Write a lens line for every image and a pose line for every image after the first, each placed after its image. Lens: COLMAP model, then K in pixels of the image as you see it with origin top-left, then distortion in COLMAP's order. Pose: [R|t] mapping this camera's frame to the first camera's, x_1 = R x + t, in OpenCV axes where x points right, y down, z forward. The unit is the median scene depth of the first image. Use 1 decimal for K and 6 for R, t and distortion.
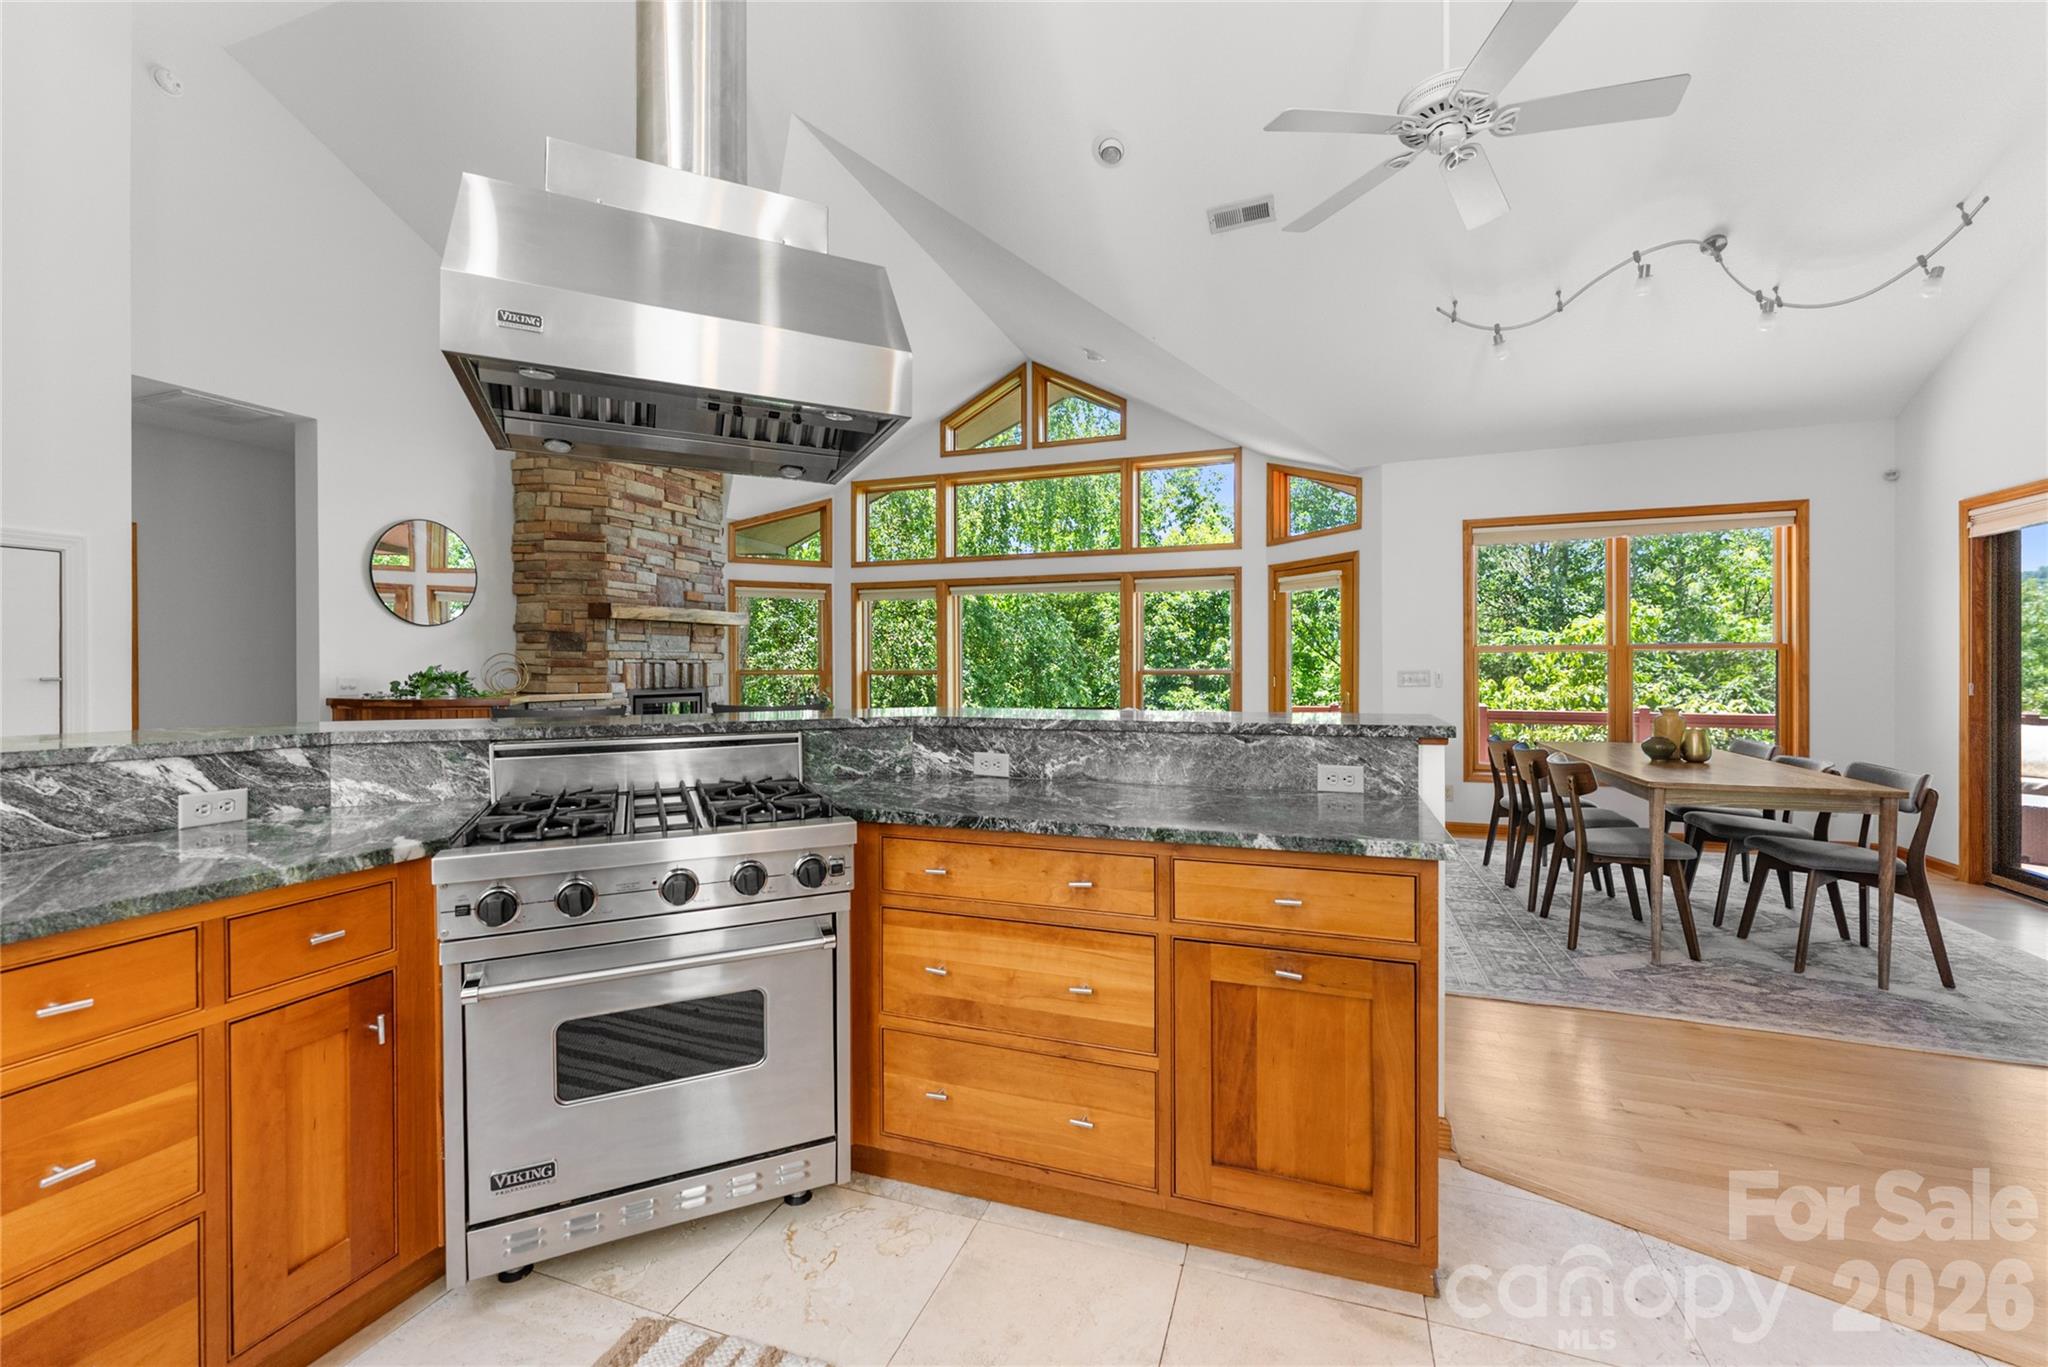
lens RADIAL K [[822.3, 0, 1036.8], [0, 822.3, 670.0], [0, 0, 1]] dist [0.000000, -0.000678]
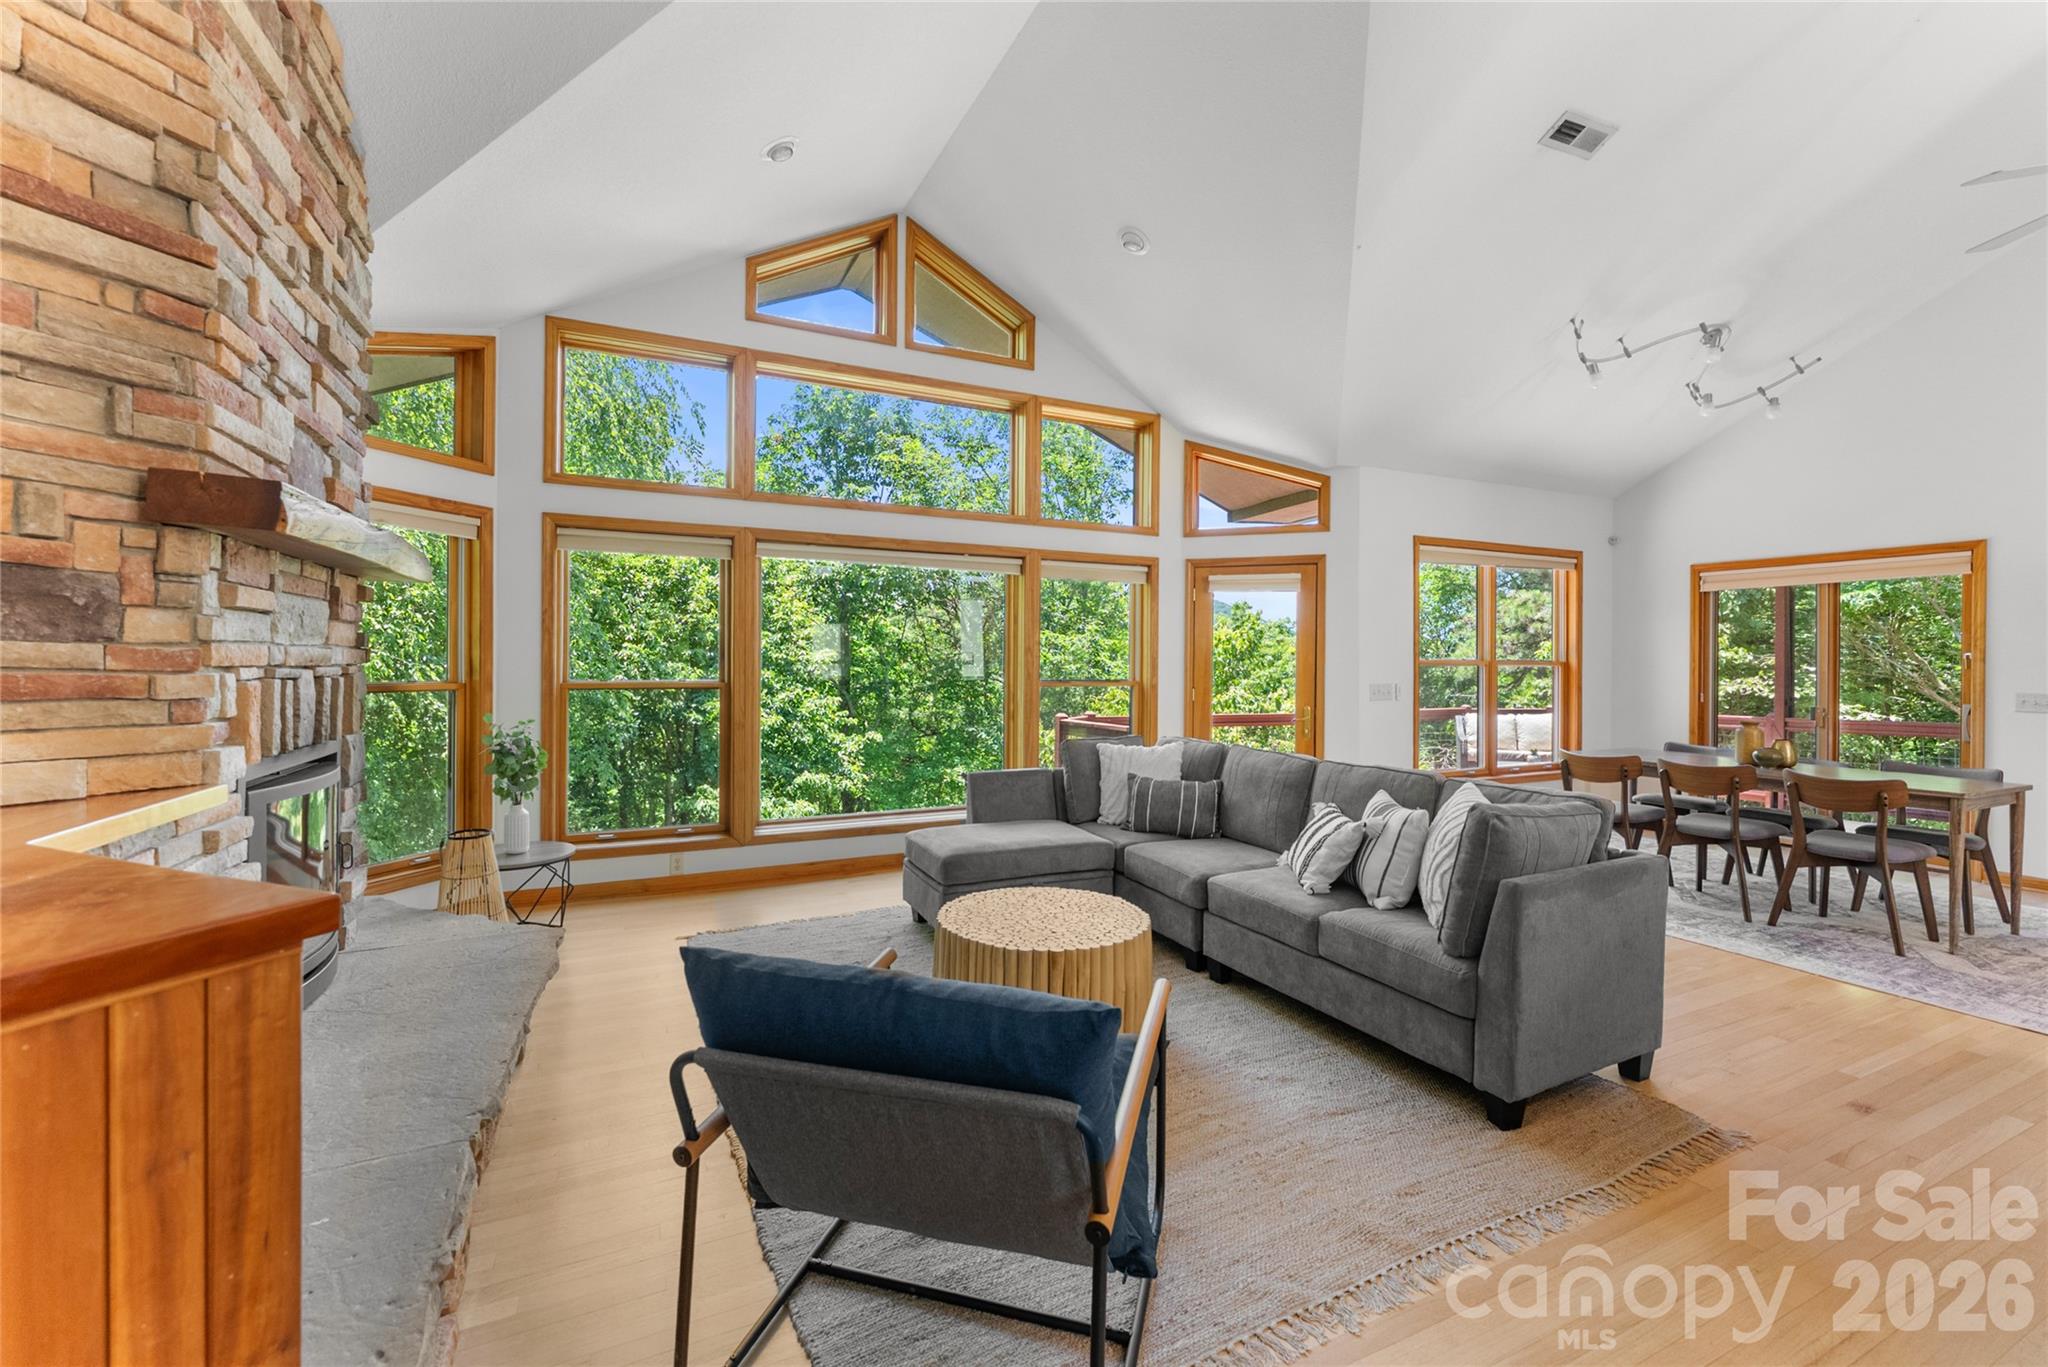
lens RADIAL K [[822.3, 0, 1024.8], [0, 822.3, 667.4], [0, 0, 1]] dist [0.000000, -0.000678]
pose [[0.713417, 0.003216, 0.700733, -0.518350], [-0.007928, 0.999963, 0.003483, -0.017317], [-0.700695, -0.008041, 0.713416, 0.582731]]
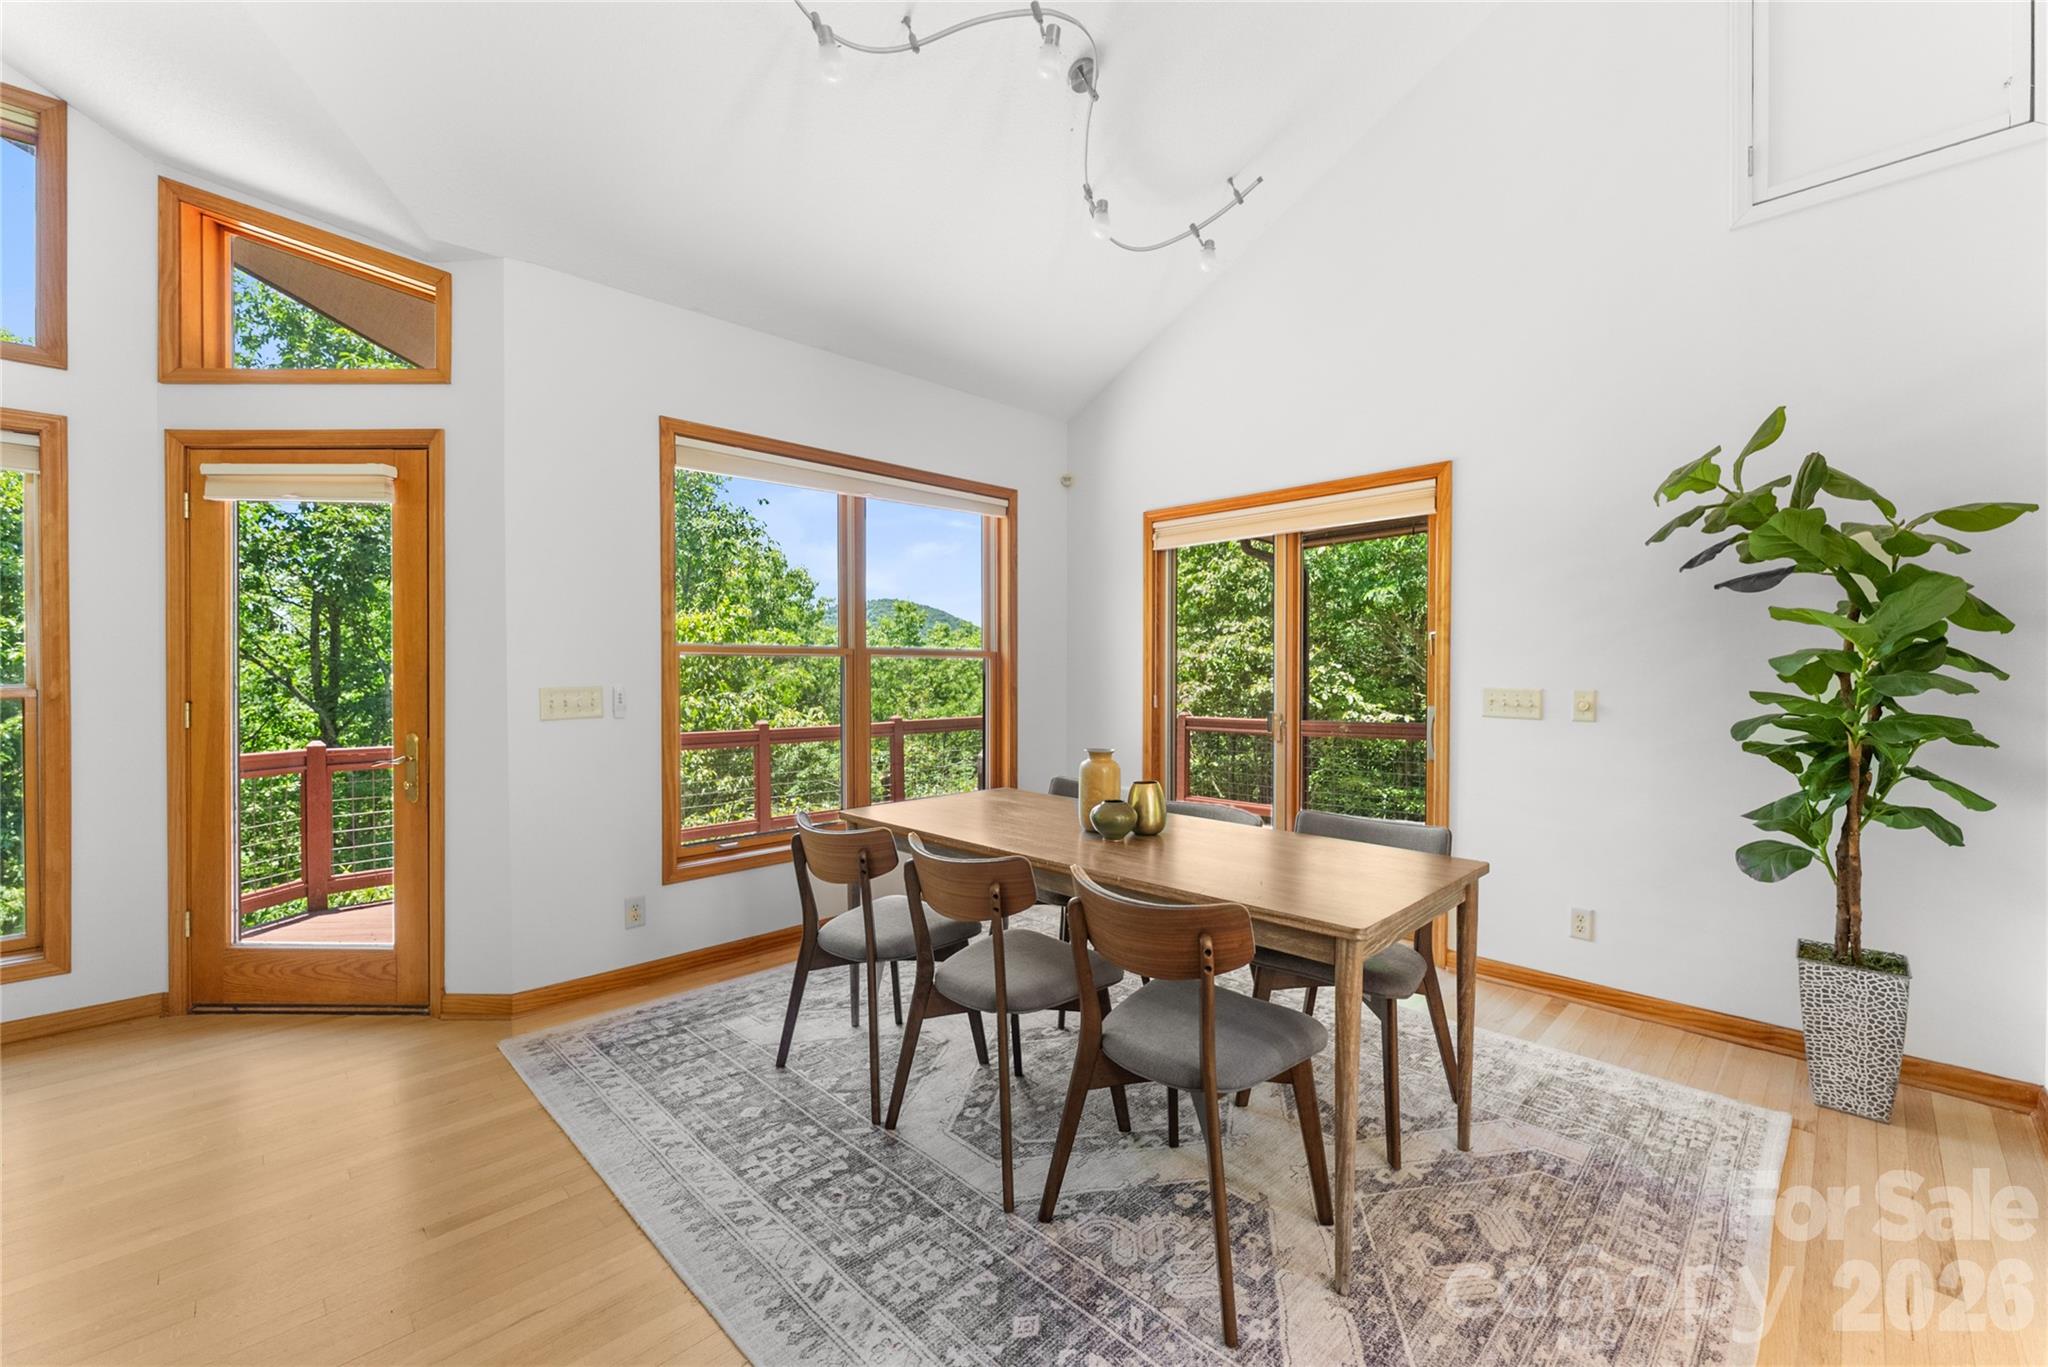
lens RADIAL K [[822.3, 0, 1022.2], [0, 822.3, 682.0], [0, 0, 1]] dist [0.000000, -0.000678]
pose [[0.442907, -0.008727, 0.896525, 0.120791], [-0.000697, 0.999949, 0.010078, -0.007466], [-0.896567, -0.005089, 0.442878, 0.509256]]
